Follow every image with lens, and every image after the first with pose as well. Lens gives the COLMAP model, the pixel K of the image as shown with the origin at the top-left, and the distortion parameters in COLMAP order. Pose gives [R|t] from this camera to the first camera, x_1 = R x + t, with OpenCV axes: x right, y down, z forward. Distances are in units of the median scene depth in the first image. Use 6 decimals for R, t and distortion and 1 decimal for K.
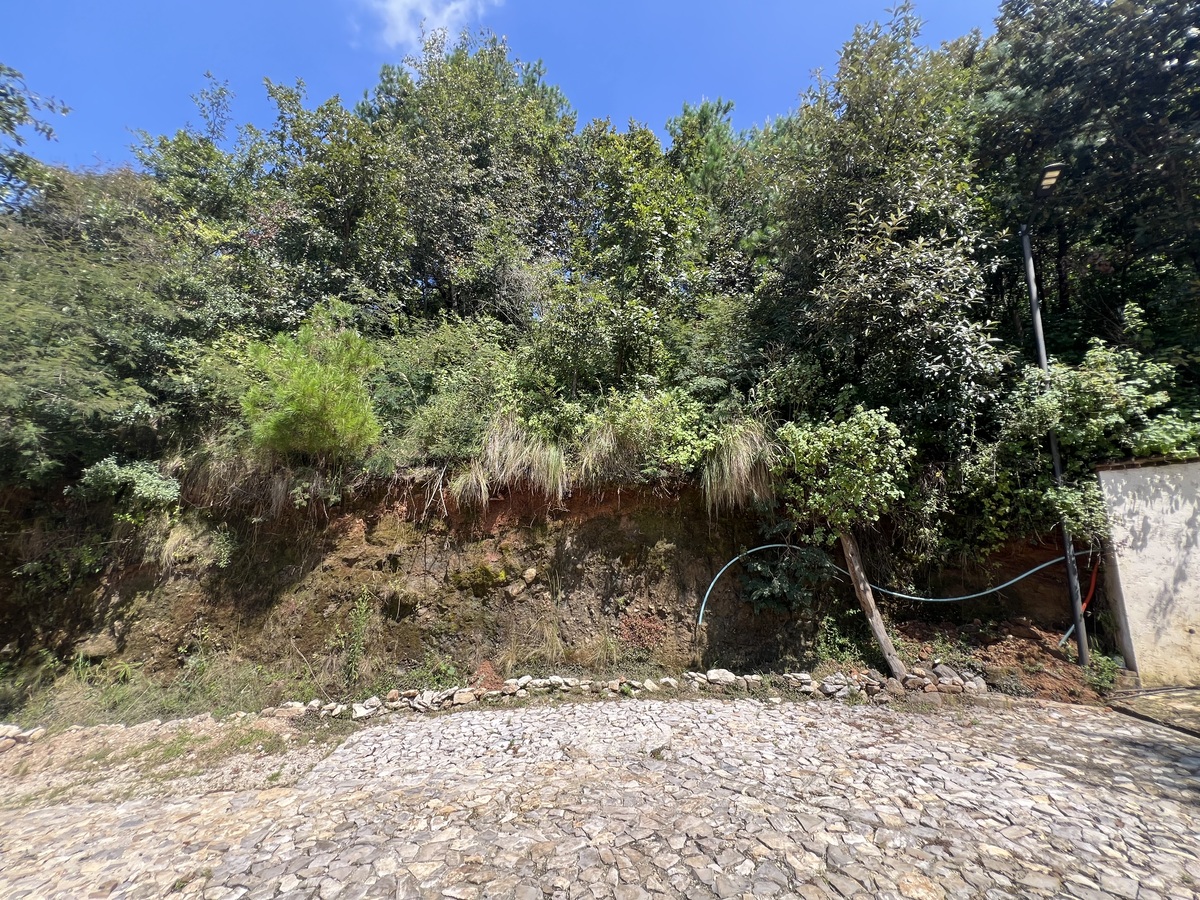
lens RADIAL K [[482.8, 0, 598.8], [0, 482.8, 448.0], [0, 0, 1]] dist [-0.000646, 0.000587]
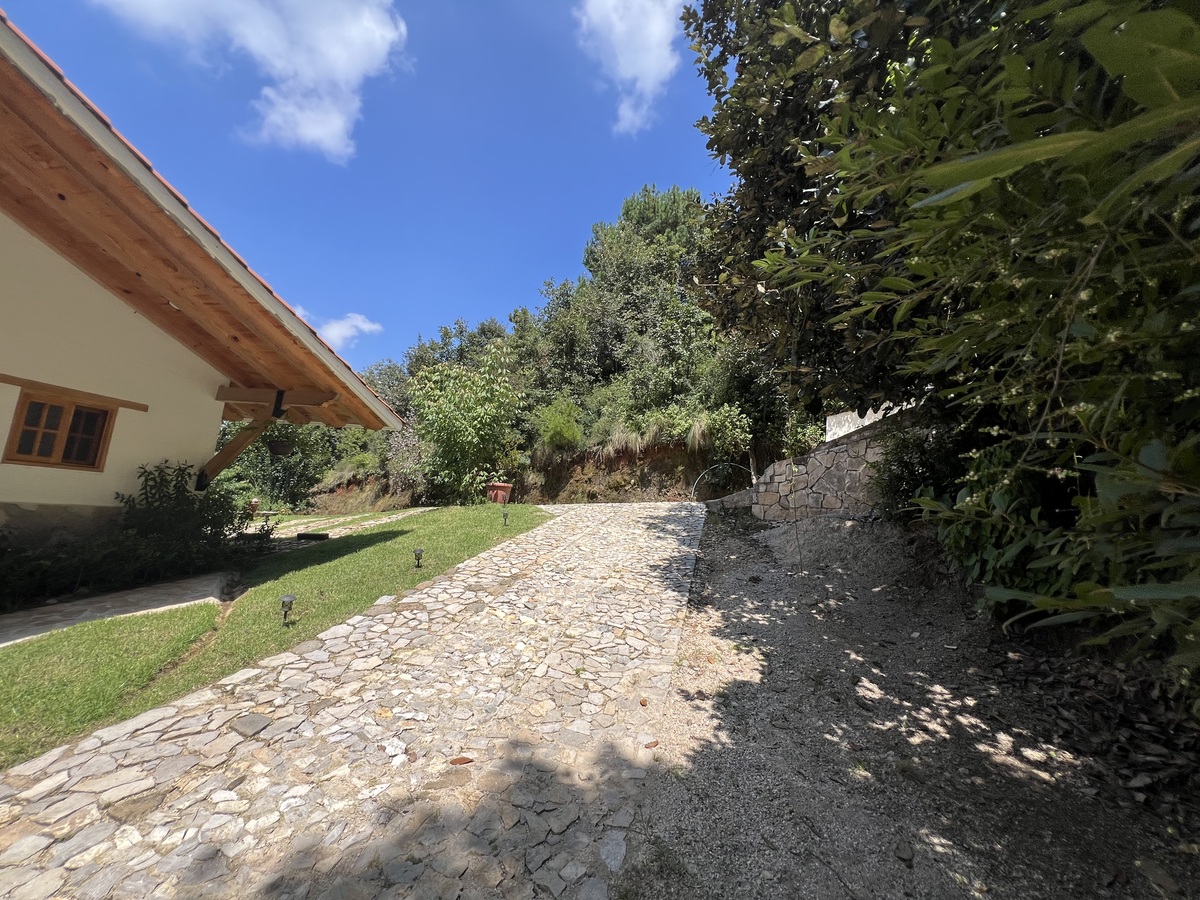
lens RADIAL K [[480.9, 0, 598.1], [0, 480.9, 446.6], [0, 0, 1]] dist [0.001740, -0.000023]
pose [[0.821271, -0.102611, -0.561235, 1.247730], [0.126504, 0.991959, 0.003758, 0.035485], [0.556337, -0.074085, 0.827648, -1.324739]]
